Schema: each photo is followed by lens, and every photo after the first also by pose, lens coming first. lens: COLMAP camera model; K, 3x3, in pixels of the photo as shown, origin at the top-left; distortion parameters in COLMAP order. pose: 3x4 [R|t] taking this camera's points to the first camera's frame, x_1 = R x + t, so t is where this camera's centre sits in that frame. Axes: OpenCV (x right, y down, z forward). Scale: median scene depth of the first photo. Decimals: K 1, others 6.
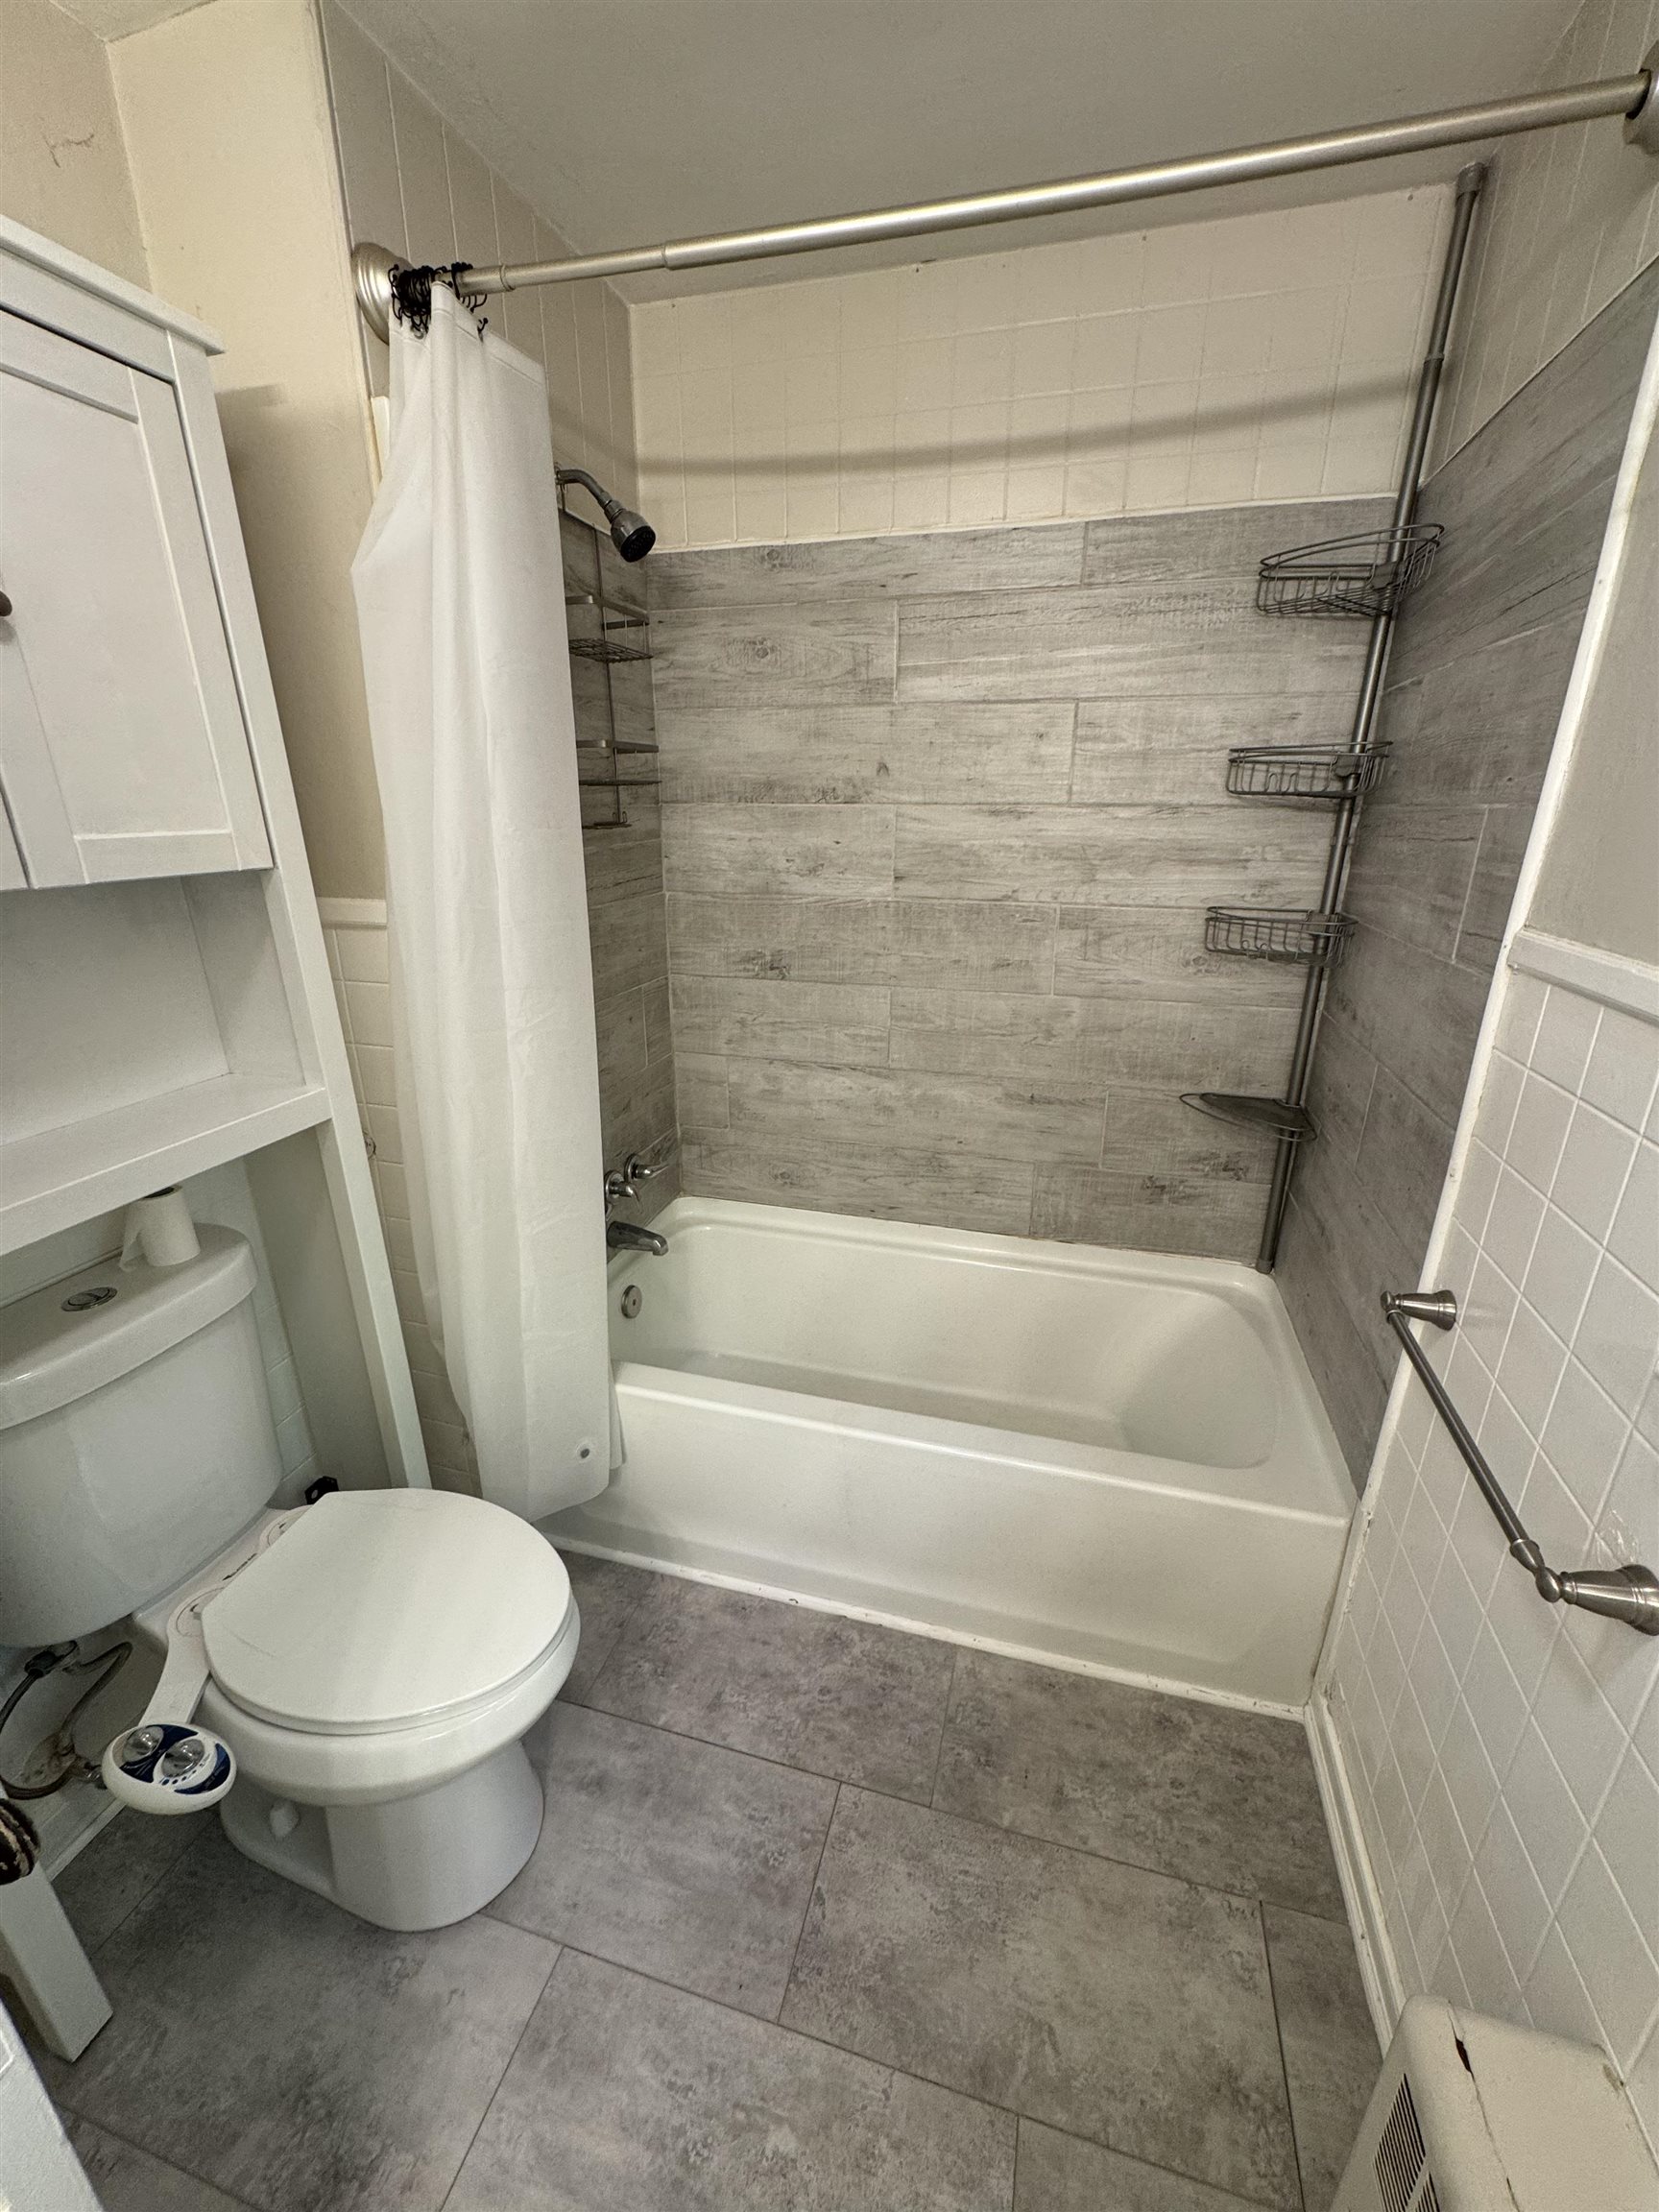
lens RADIAL K [[890.2, 0, 828.9], [0, 890.2, 1107.4], [0, 0, 1]] dist [-0.007704, 0.000242]
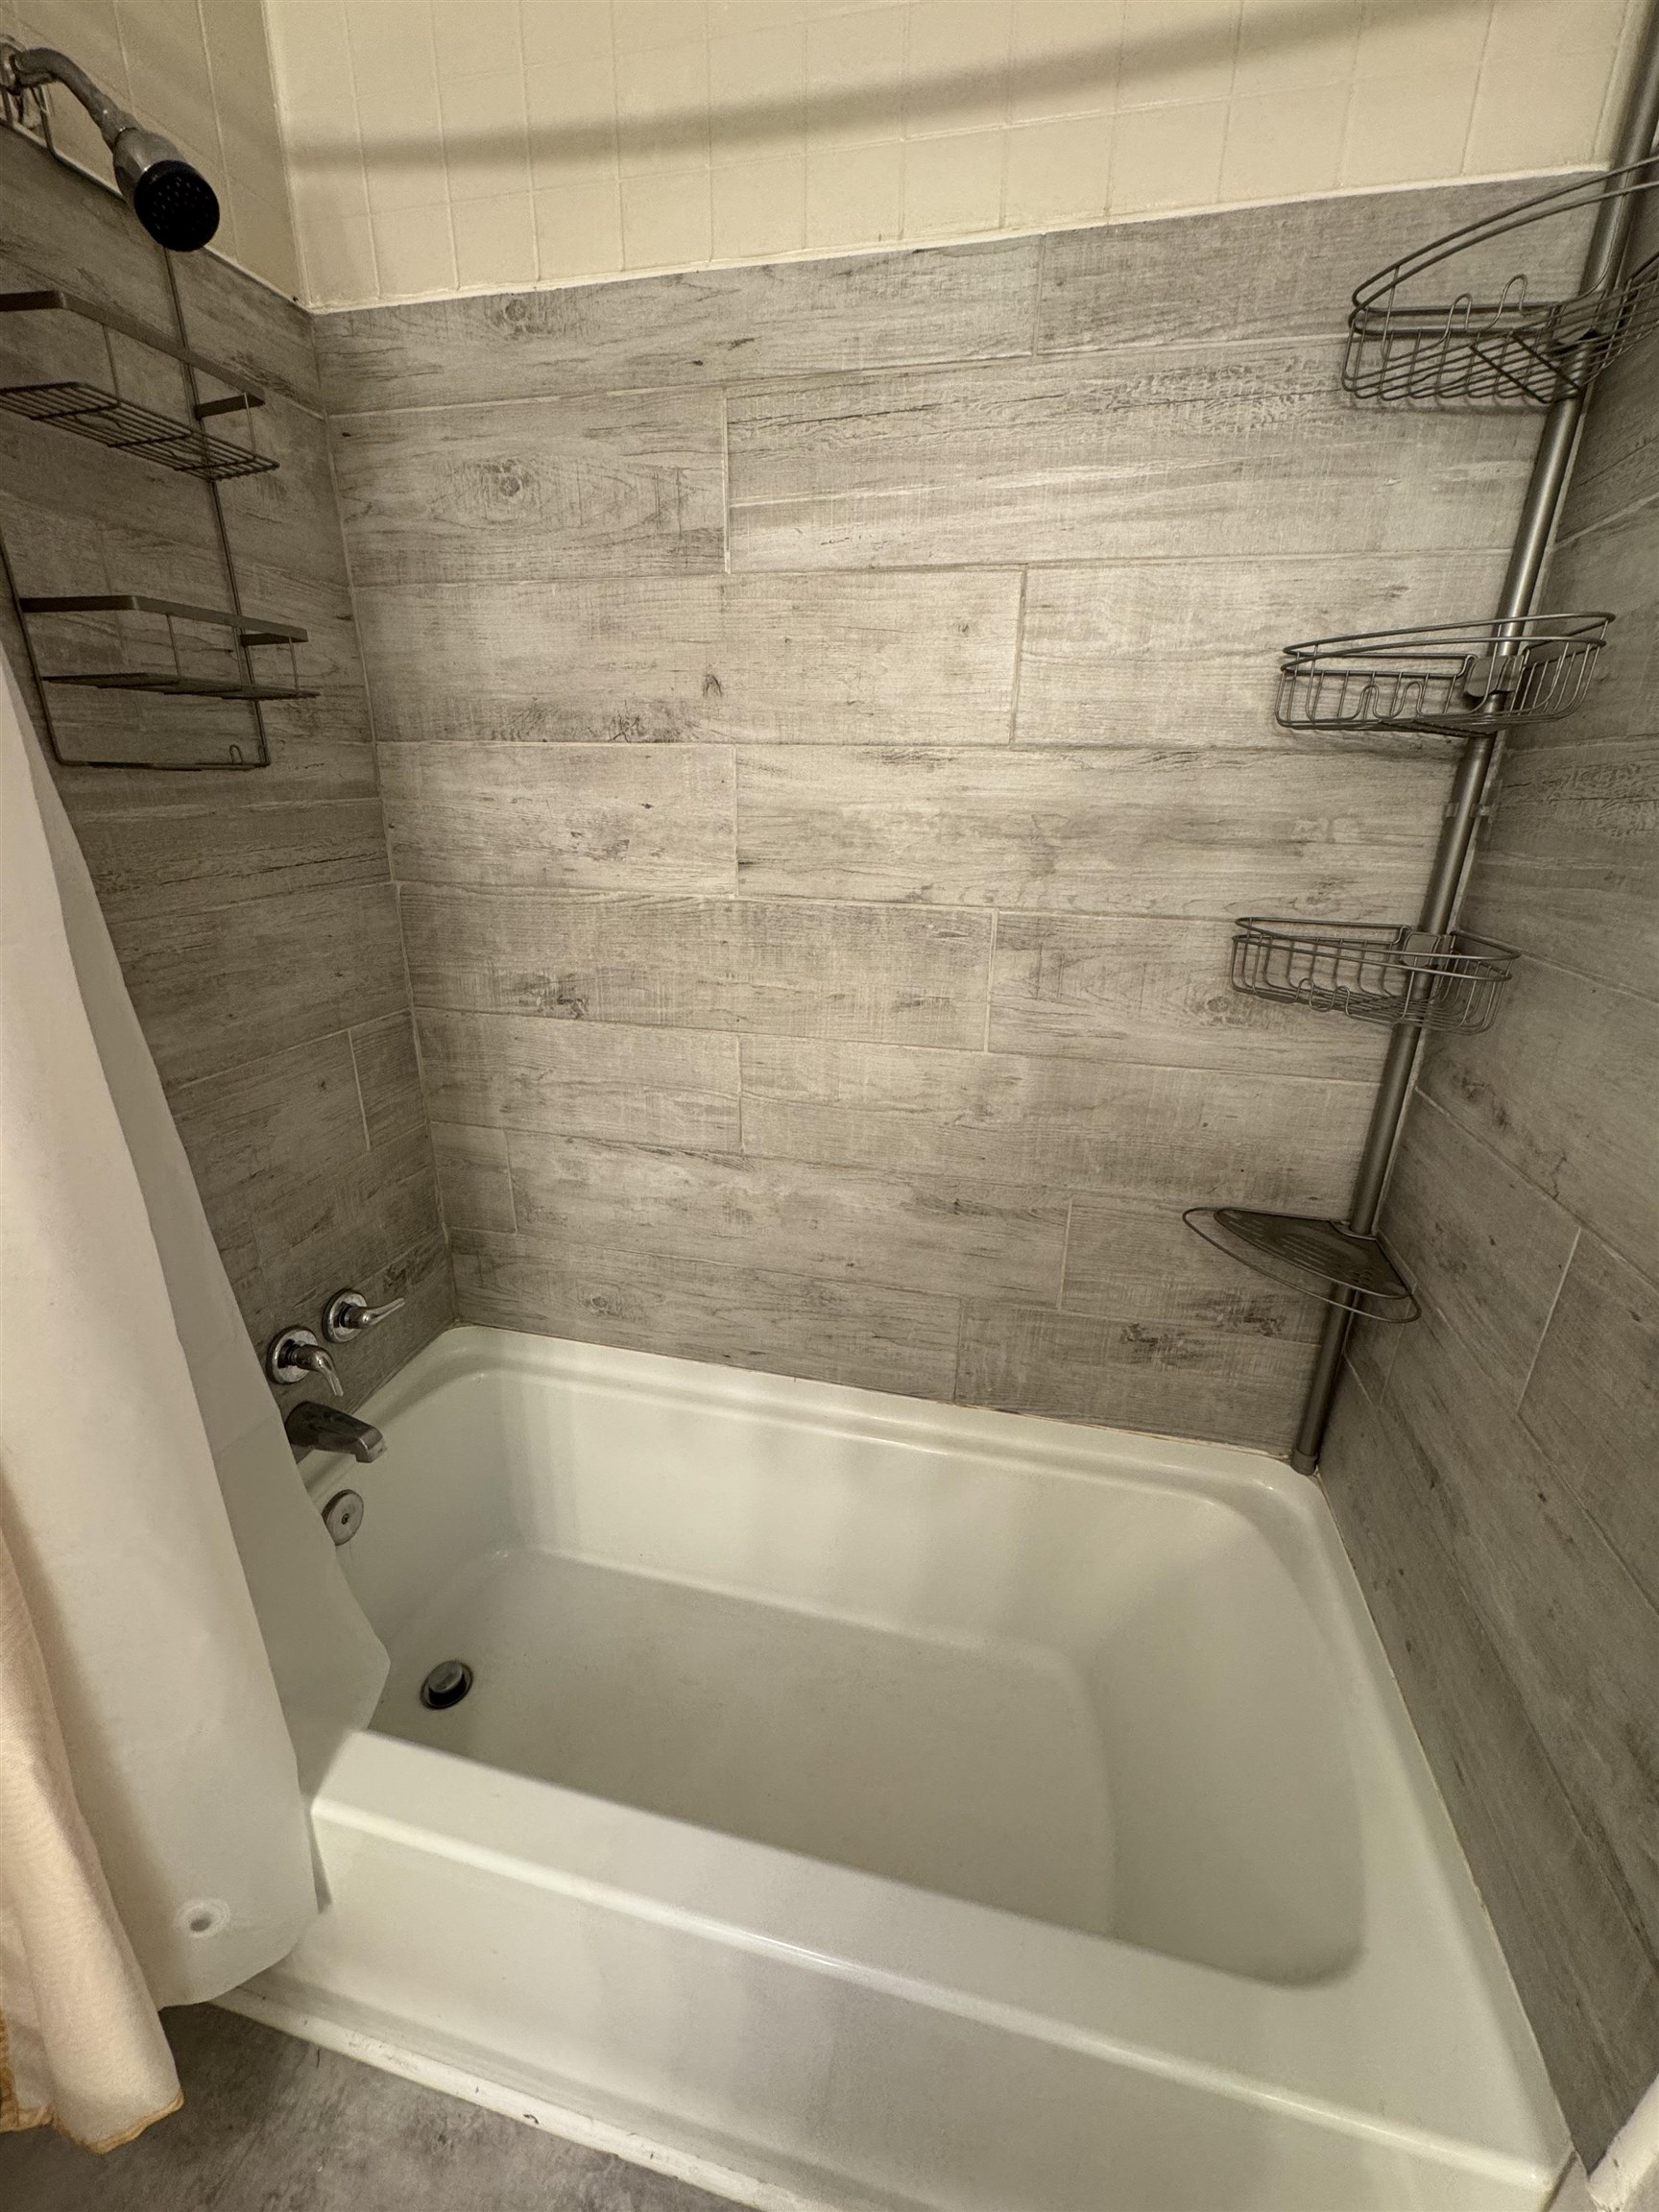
lens RADIAL K [[890.2, 0, 829.1], [0, 890.2, 1109.5], [0, 0, 1]] dist [-0.007704, 0.000242]
pose [[0.998978, 0.000401, 0.045197, 0.116307], [-0.001165, 0.999857, 0.016884, -0.100841], [-0.045184, -0.016920, 0.998835, 0.388513]]
